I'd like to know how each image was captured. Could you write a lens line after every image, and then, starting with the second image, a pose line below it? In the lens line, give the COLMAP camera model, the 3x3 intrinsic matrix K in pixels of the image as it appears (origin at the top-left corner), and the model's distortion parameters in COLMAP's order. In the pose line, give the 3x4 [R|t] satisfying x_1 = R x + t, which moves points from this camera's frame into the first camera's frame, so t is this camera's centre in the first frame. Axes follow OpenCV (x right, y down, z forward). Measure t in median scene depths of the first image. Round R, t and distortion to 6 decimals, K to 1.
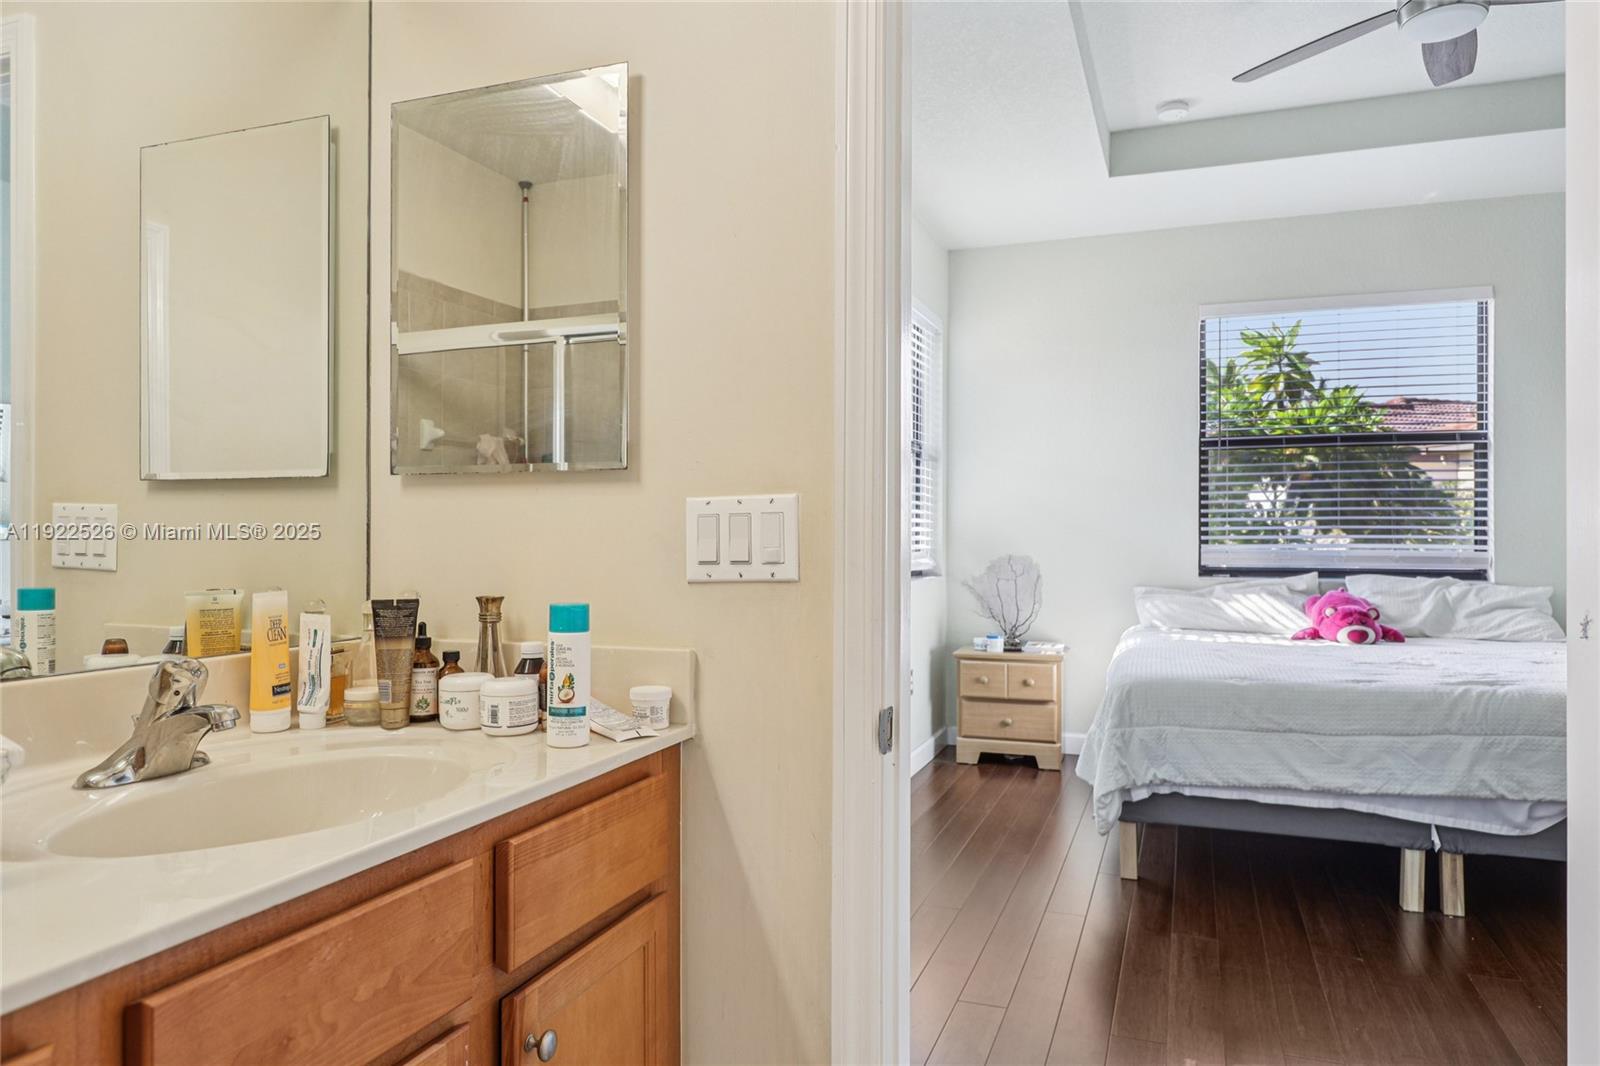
lens RADIAL K [[1042.0, 0, 798.2], [0, 1042.0, 533.9], [0, 0, 1]] dist [0.010252, 0.003413]
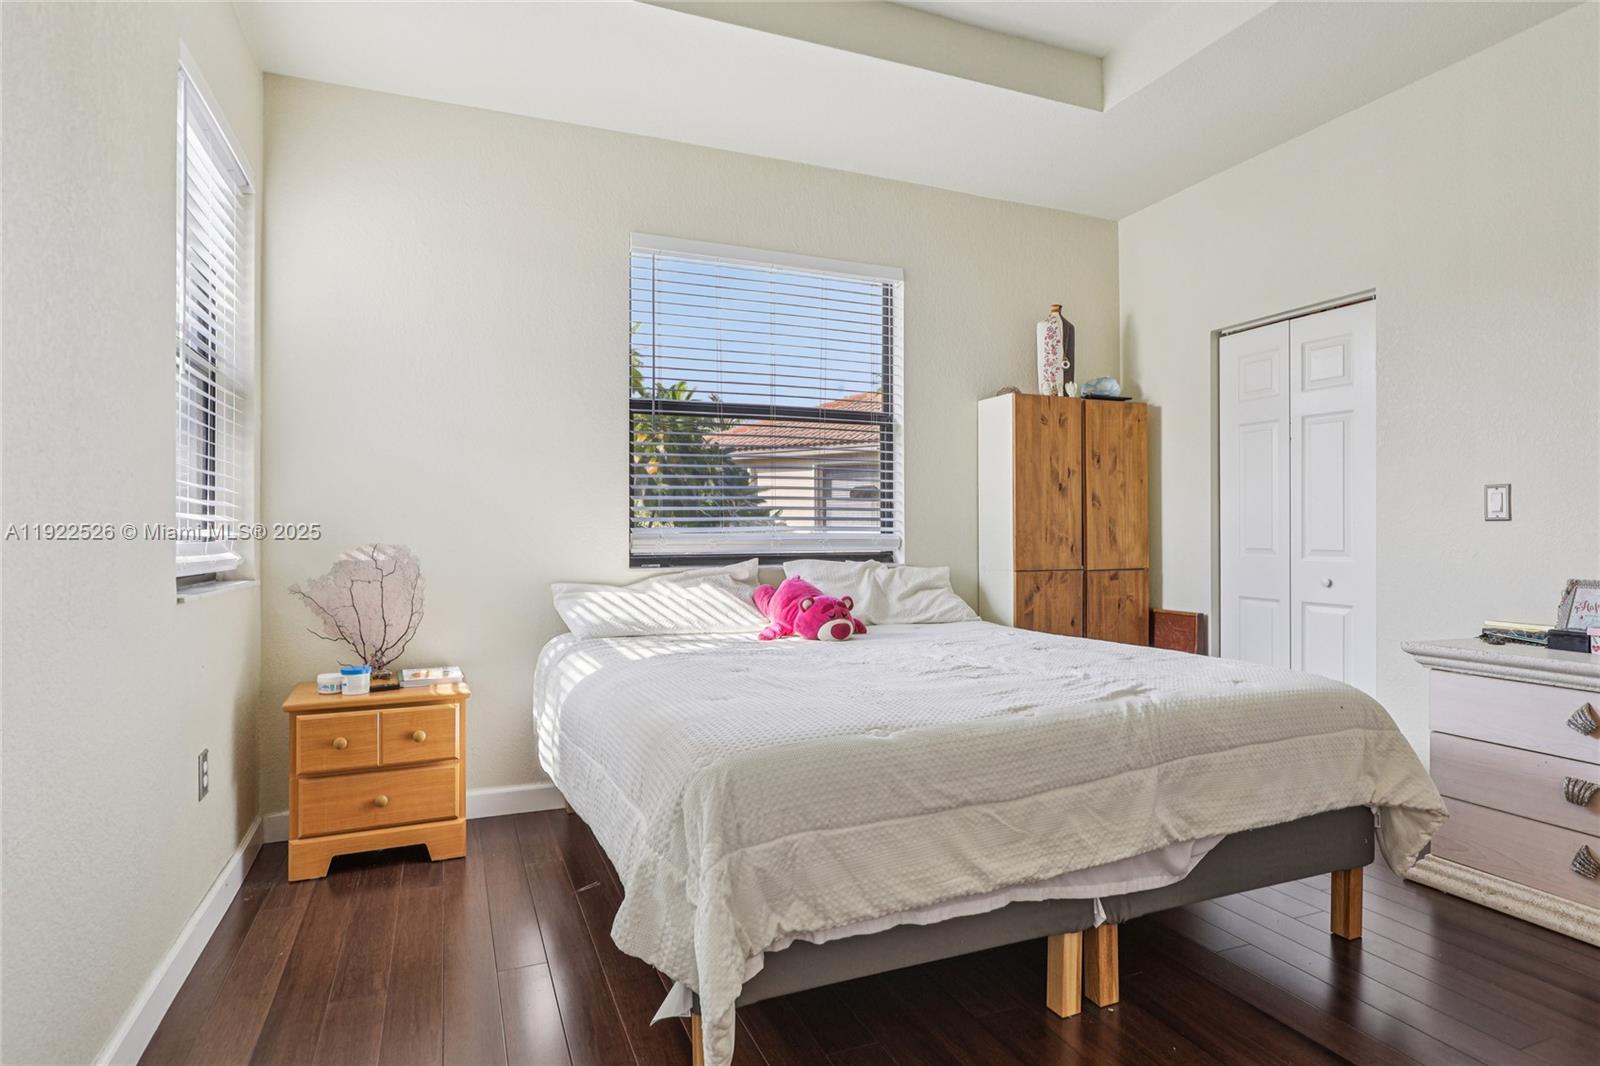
lens RADIAL K [[871.0, 0, 796.6], [0, 871.0, 531.5], [0, 0, 1]] dist [0.000450, 0.000059]
pose [[0.735557, -0.003019, 0.677457, 0.027999], [0.005551, 0.999983, -0.001570, 0.016853], [-0.677441, 0.004915, 0.735561, 0.477564]]
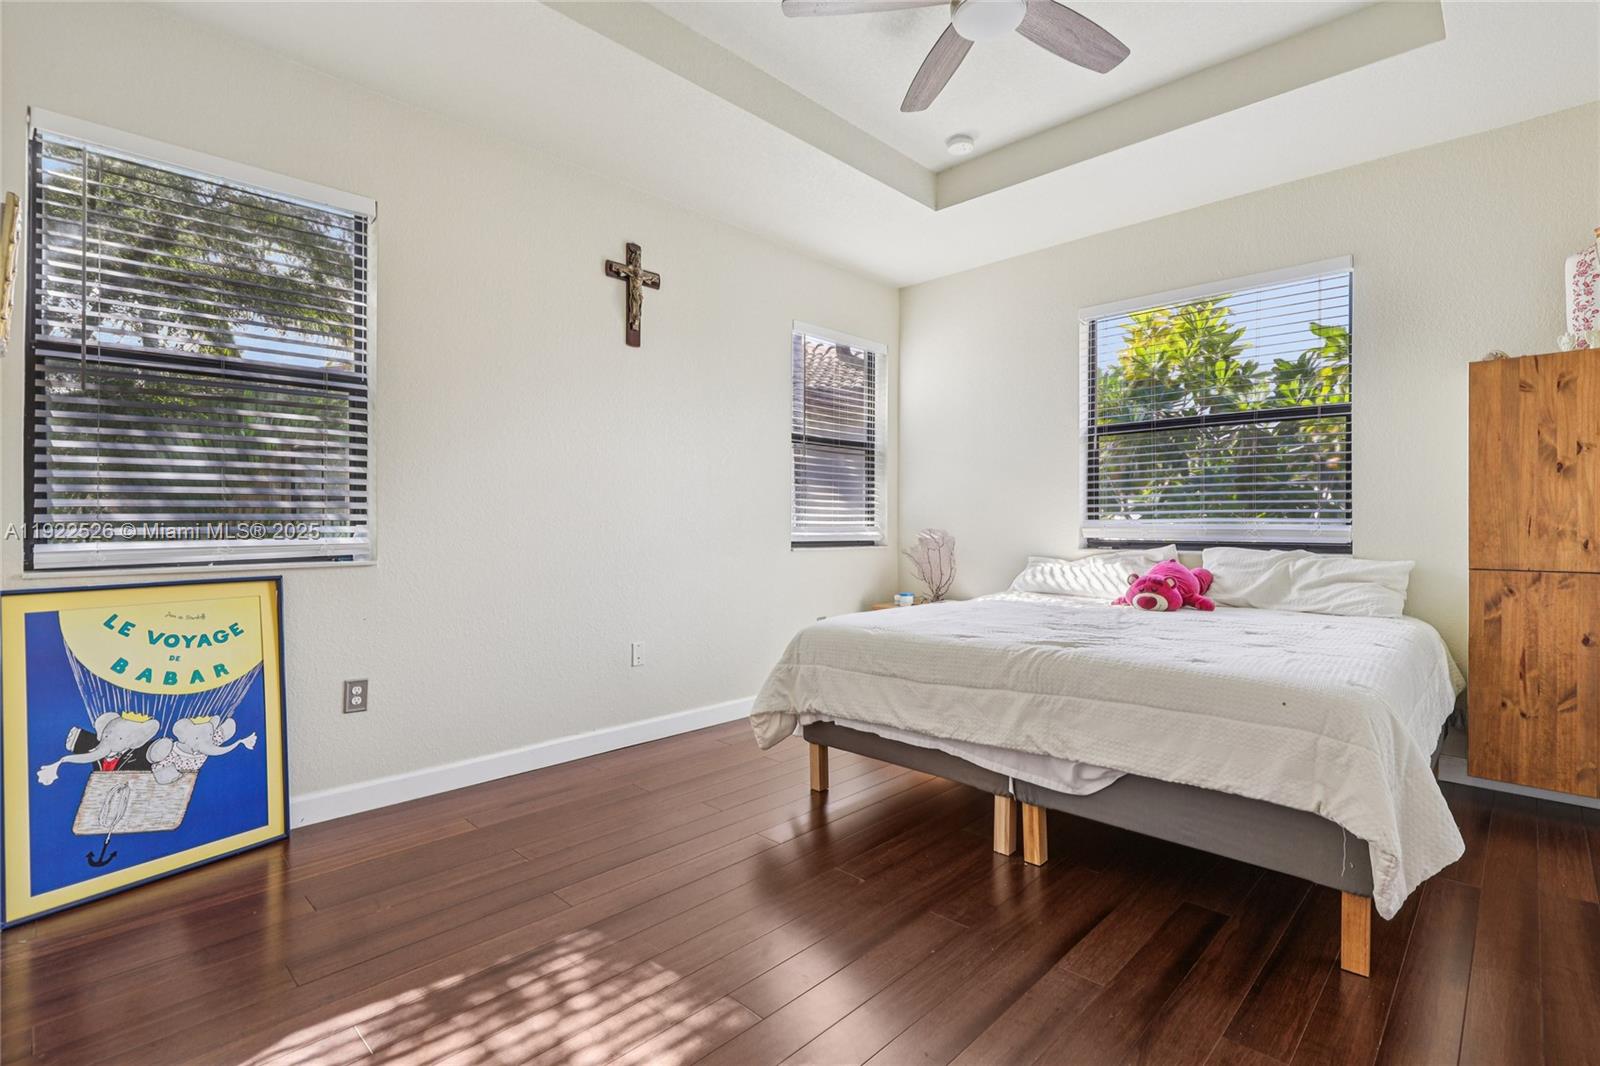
lens RADIAL K [[744.0, 0, 799.6], [0, 744.0, 525.6], [0, 0, 1]] dist [0.008532, 0.001245]
pose [[0.913315, -0.001222, -0.407252, 0.495294], [0.001781, 0.999998, 0.000992, 0.017191], [0.407250, -0.001631, 0.913315, 0.156085]]
